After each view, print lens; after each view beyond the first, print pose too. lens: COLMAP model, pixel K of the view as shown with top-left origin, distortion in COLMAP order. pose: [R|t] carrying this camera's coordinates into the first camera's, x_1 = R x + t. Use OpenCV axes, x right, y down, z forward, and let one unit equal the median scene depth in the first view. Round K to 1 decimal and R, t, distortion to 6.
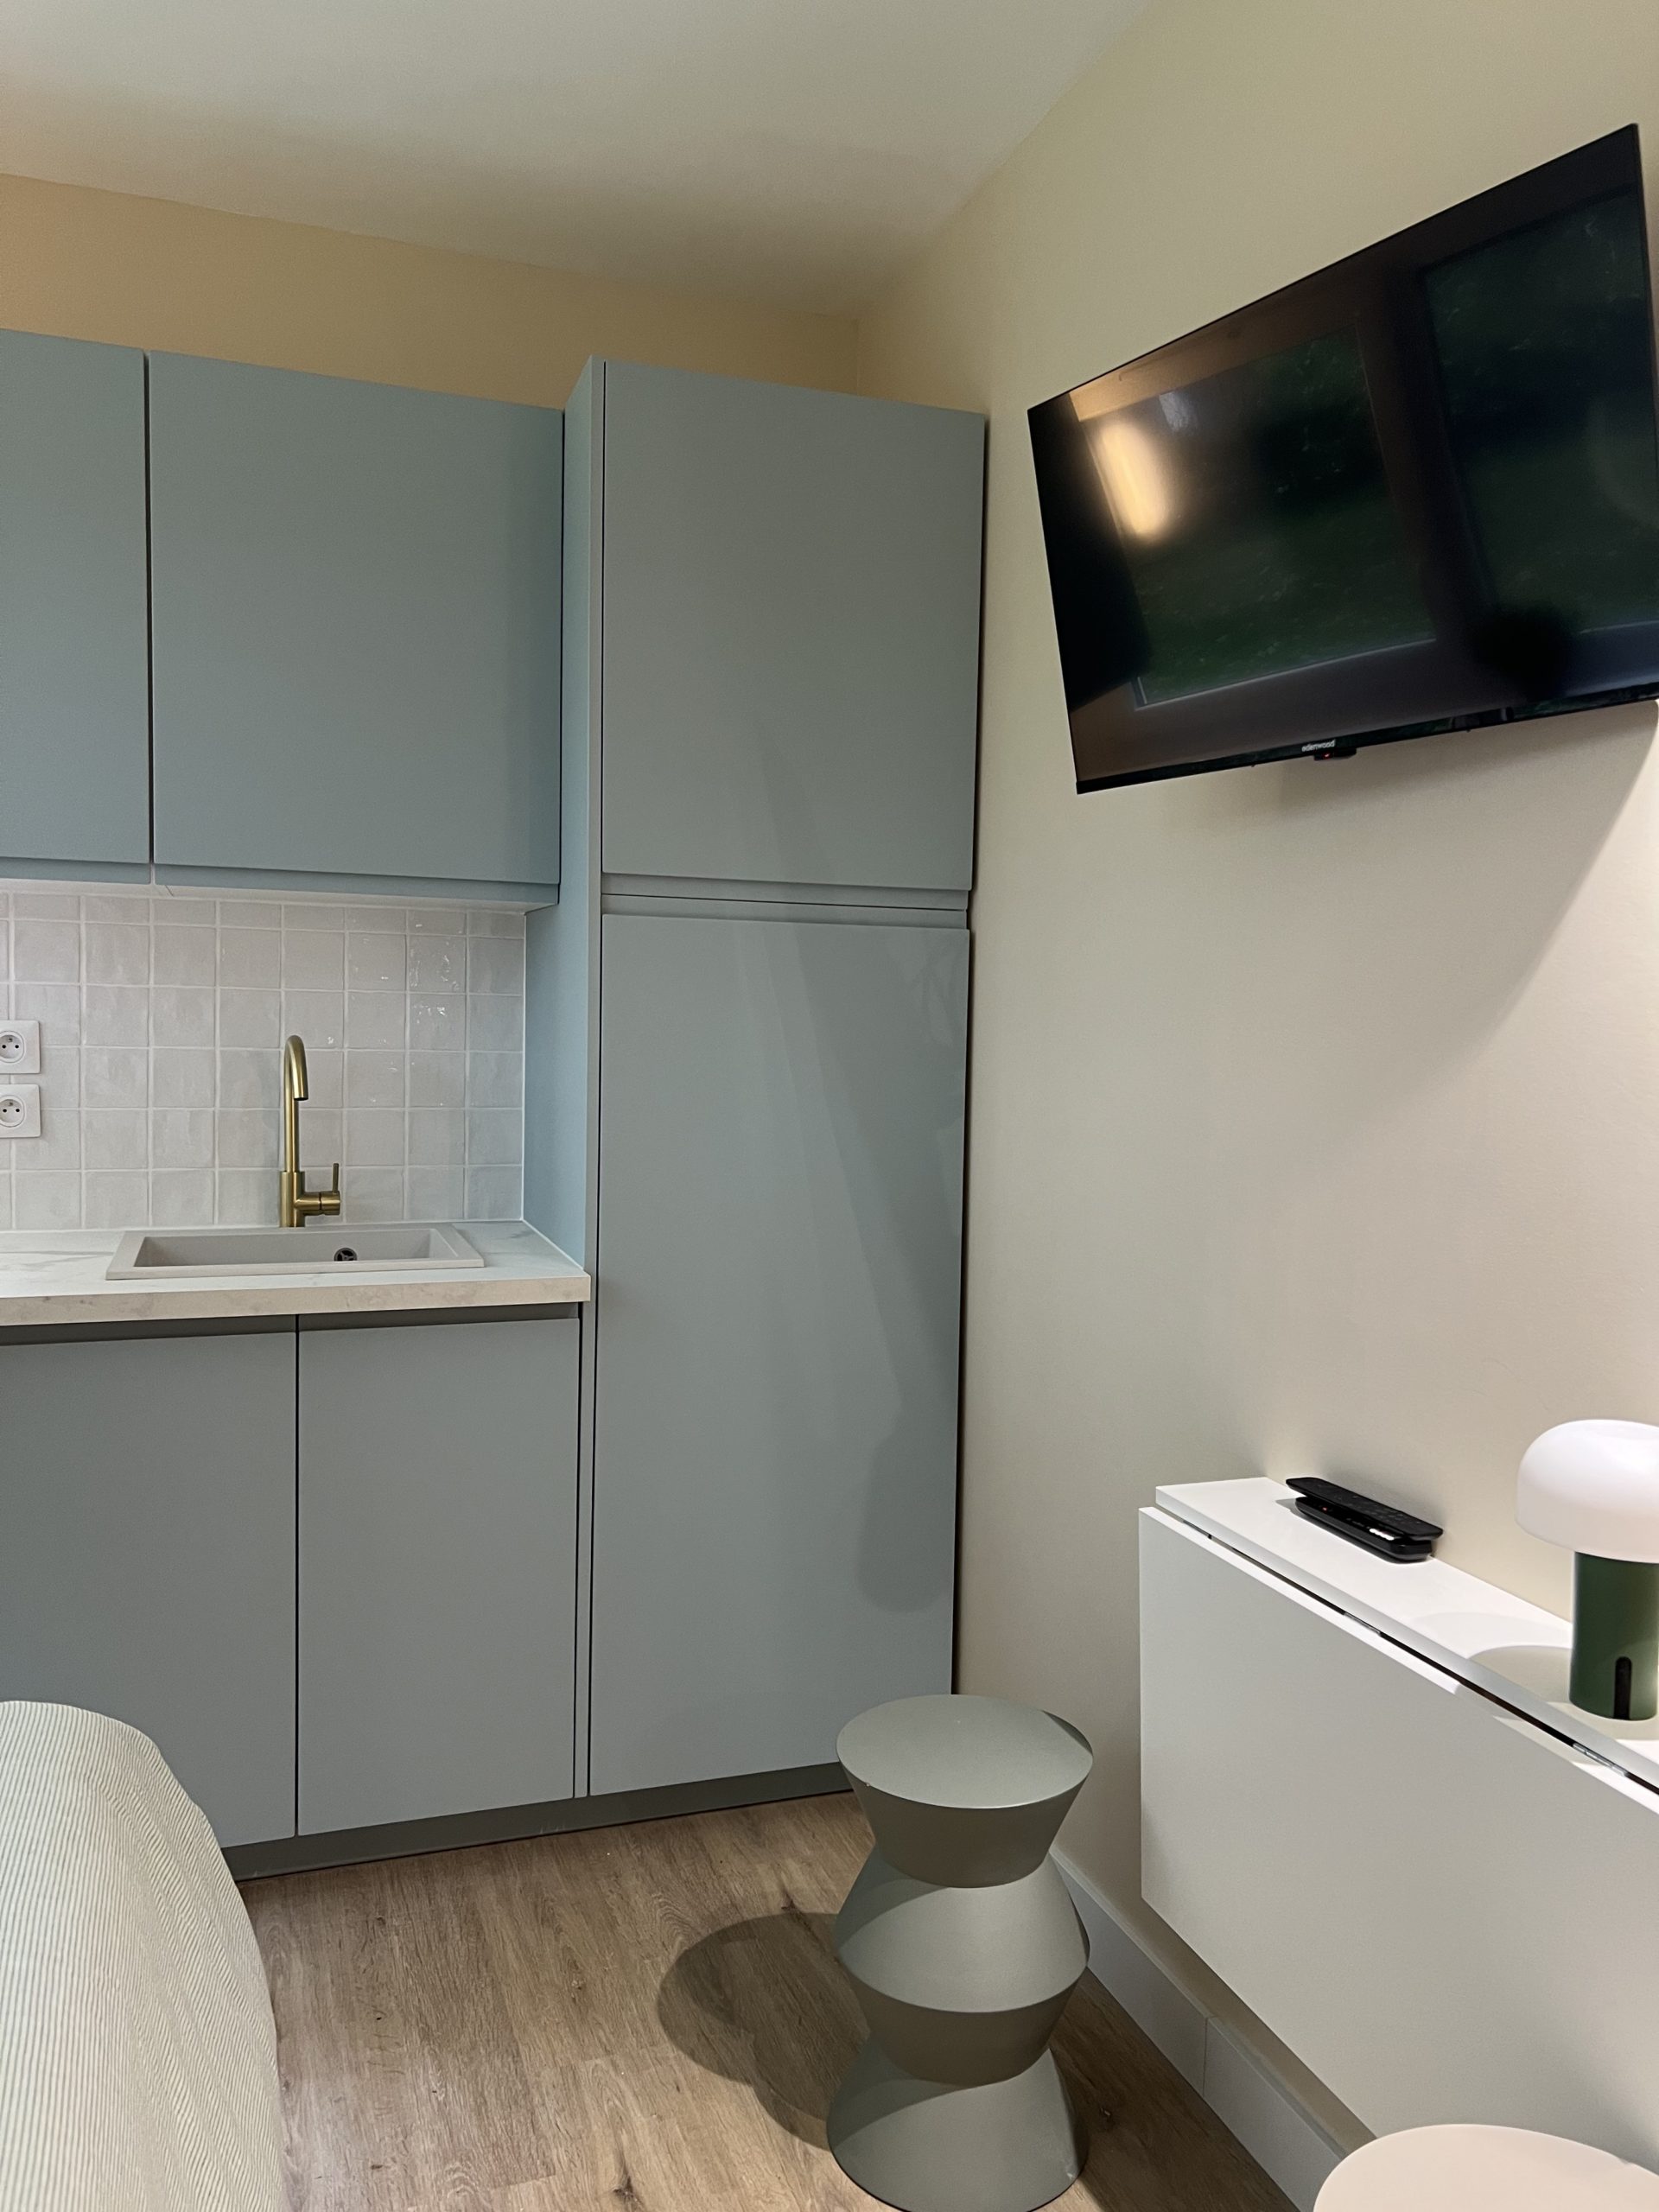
lens RADIAL K [[1662.3, 0, 851.1], [0, 1662.3, 1121.7], [0, 0, 1]] dist [0.047627, -0.022925]
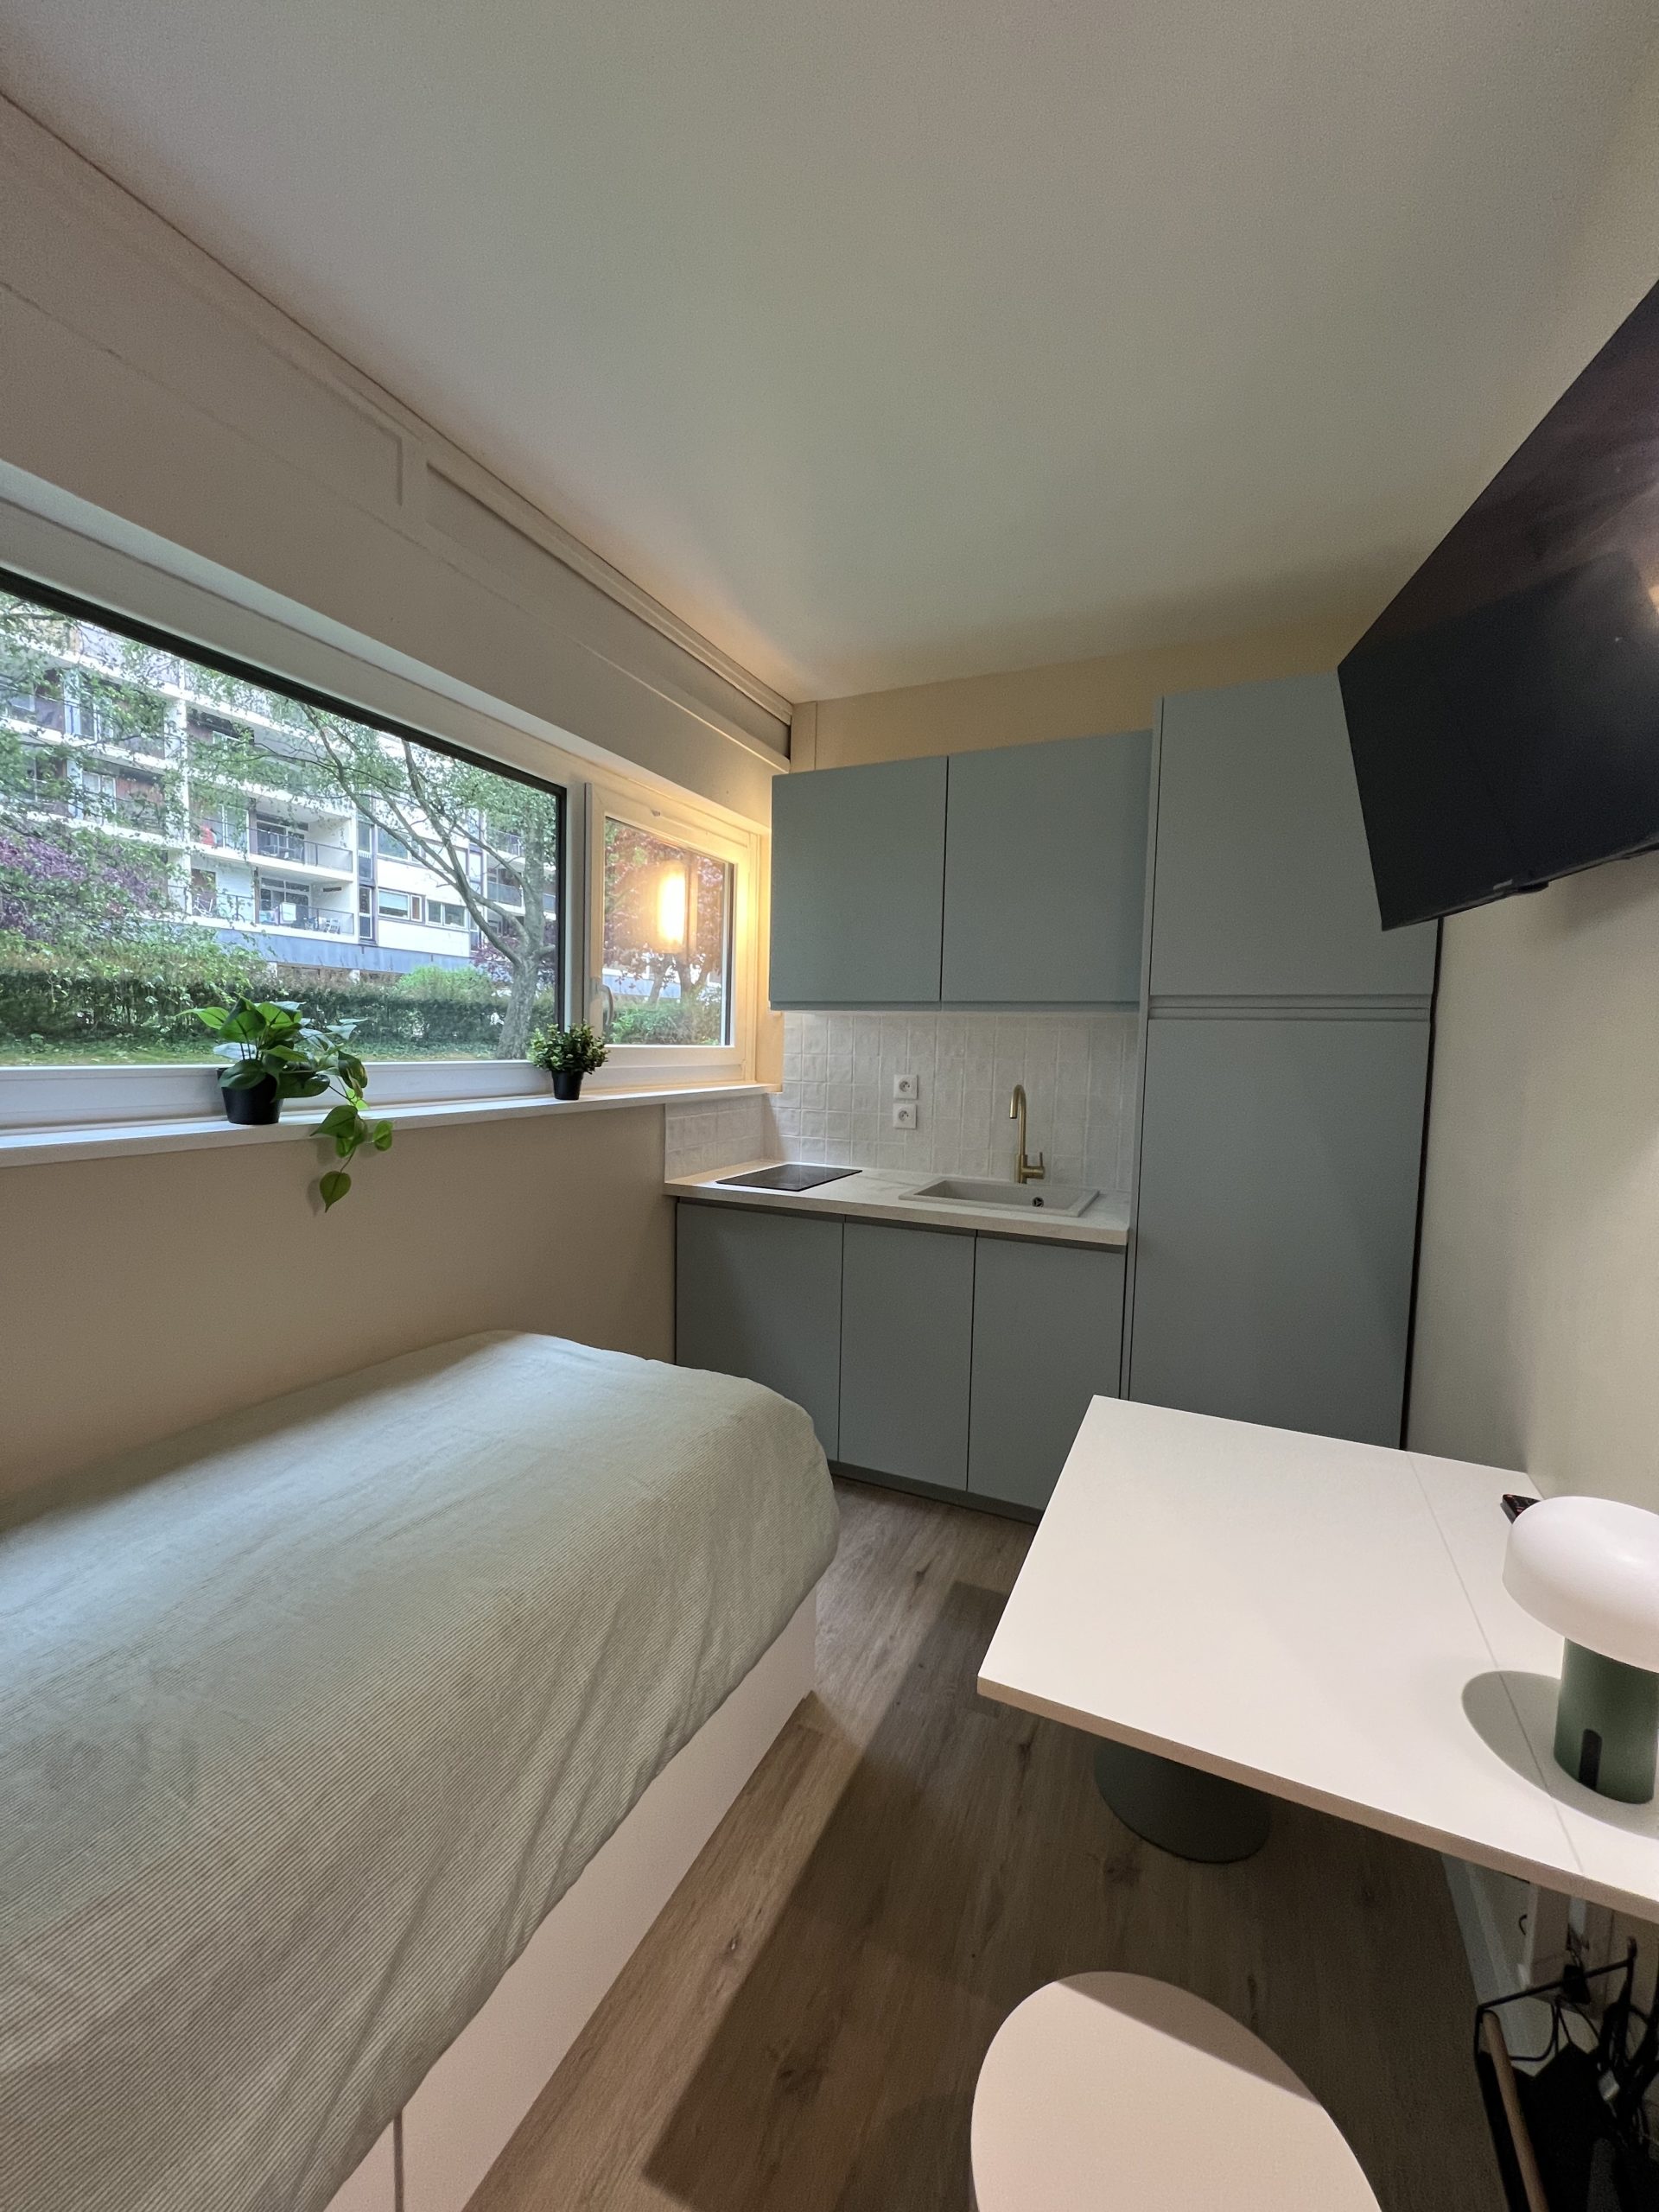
lens RADIAL K [[874.2, 0, 830.9], [0, 874.2, 1112.2], [0, 0, 1]] dist [-0.003635, 0.000935]
pose [[0.708642, 0.050210, -0.703779, 0.242606], [-0.052872, 0.998439, 0.017995, -0.028254], [0.703584, 0.024459, 0.710191, 0.136763]]
